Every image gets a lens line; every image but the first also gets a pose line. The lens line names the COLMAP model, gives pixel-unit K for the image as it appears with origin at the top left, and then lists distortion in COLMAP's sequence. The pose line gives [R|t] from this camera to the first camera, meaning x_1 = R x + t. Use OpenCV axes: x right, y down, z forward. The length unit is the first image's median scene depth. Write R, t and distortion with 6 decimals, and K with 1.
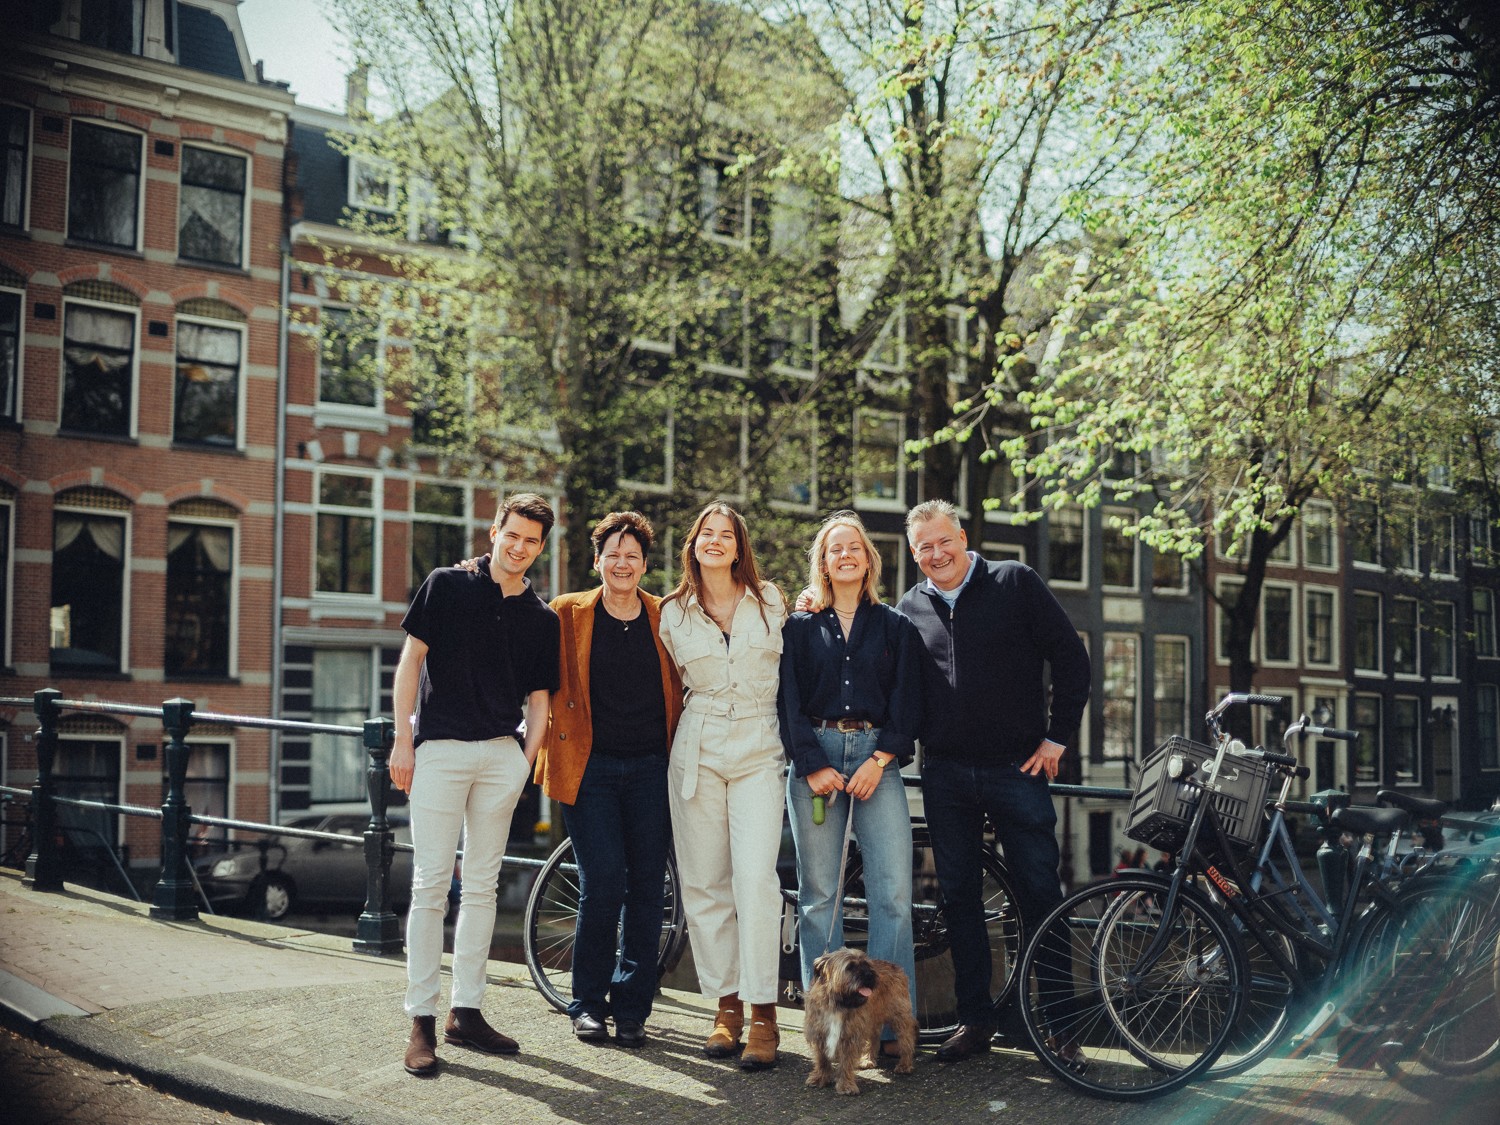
lens RADIAL K [[1883.1, 0, 749.9], [0, 1883.1, 563.8], [0, 0, 1]] dist [-0.104162, 0.040437]
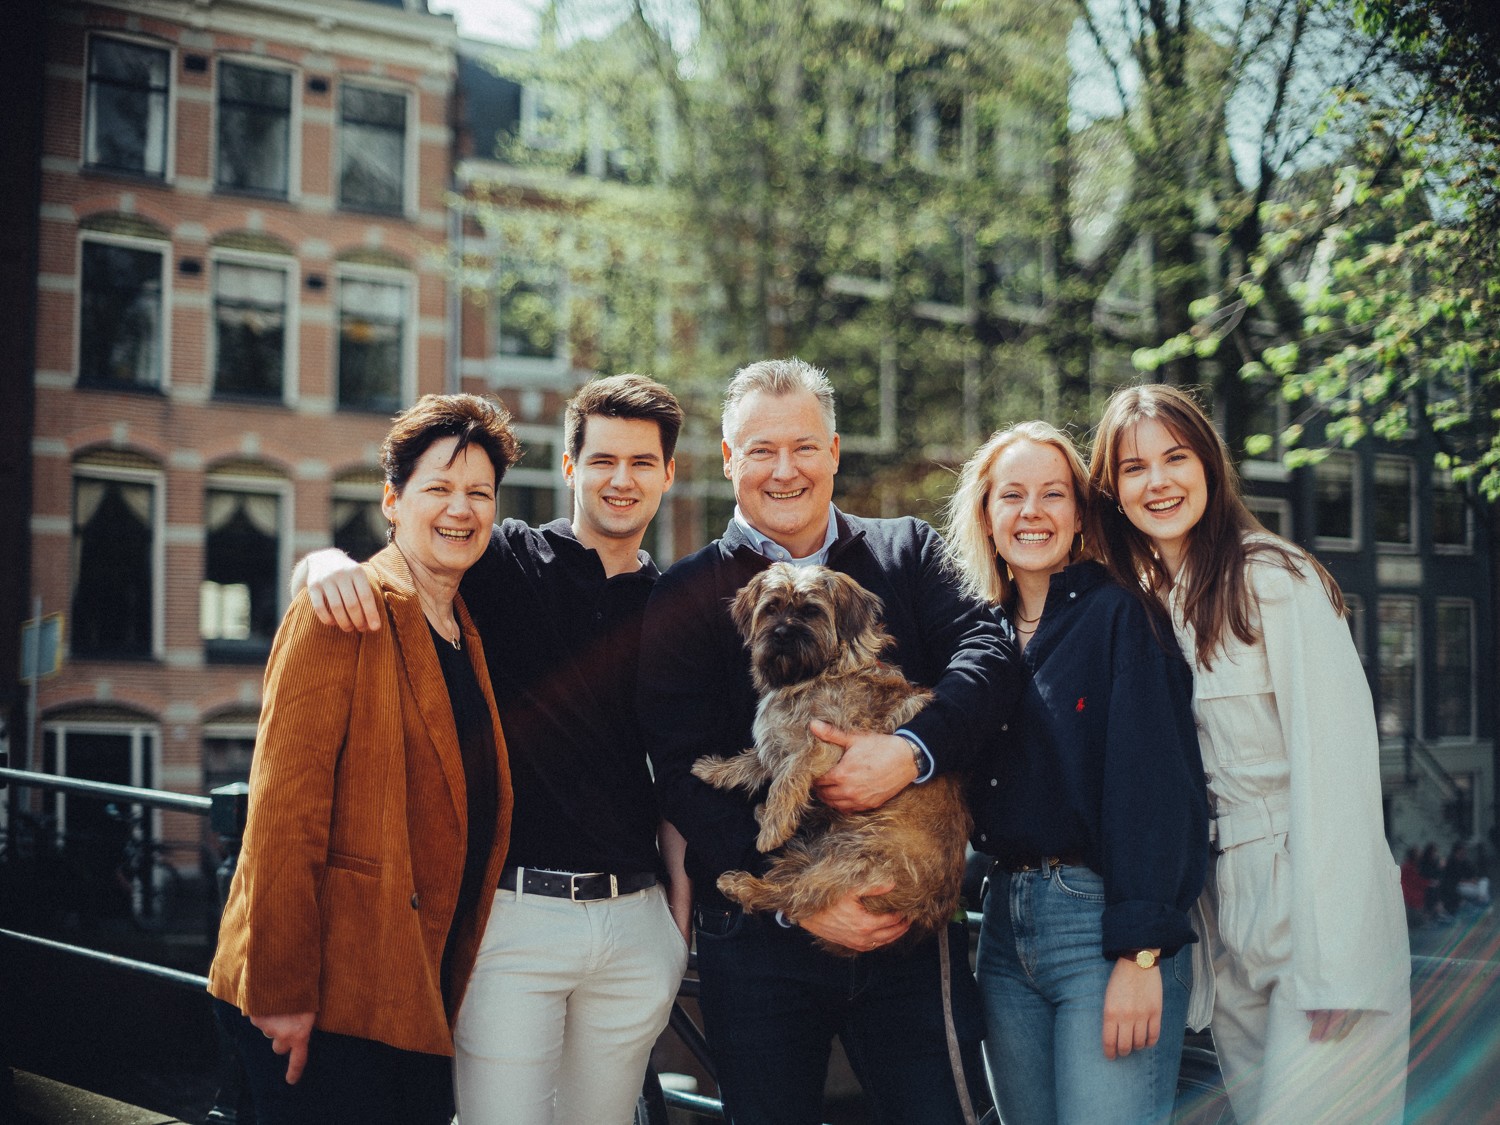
lens RADIAL K [[1883.1, 0, 749.9], [0, 1883.1, 563.8], [0, 0, 1]] dist [-0.104162, 0.040437]
pose [[0.991026, -0.017248, -0.132555, 0.012883], [0.019641, 0.999666, 0.016767, 0.000658], [0.132221, -0.019220, 0.991034, 0.113101]]
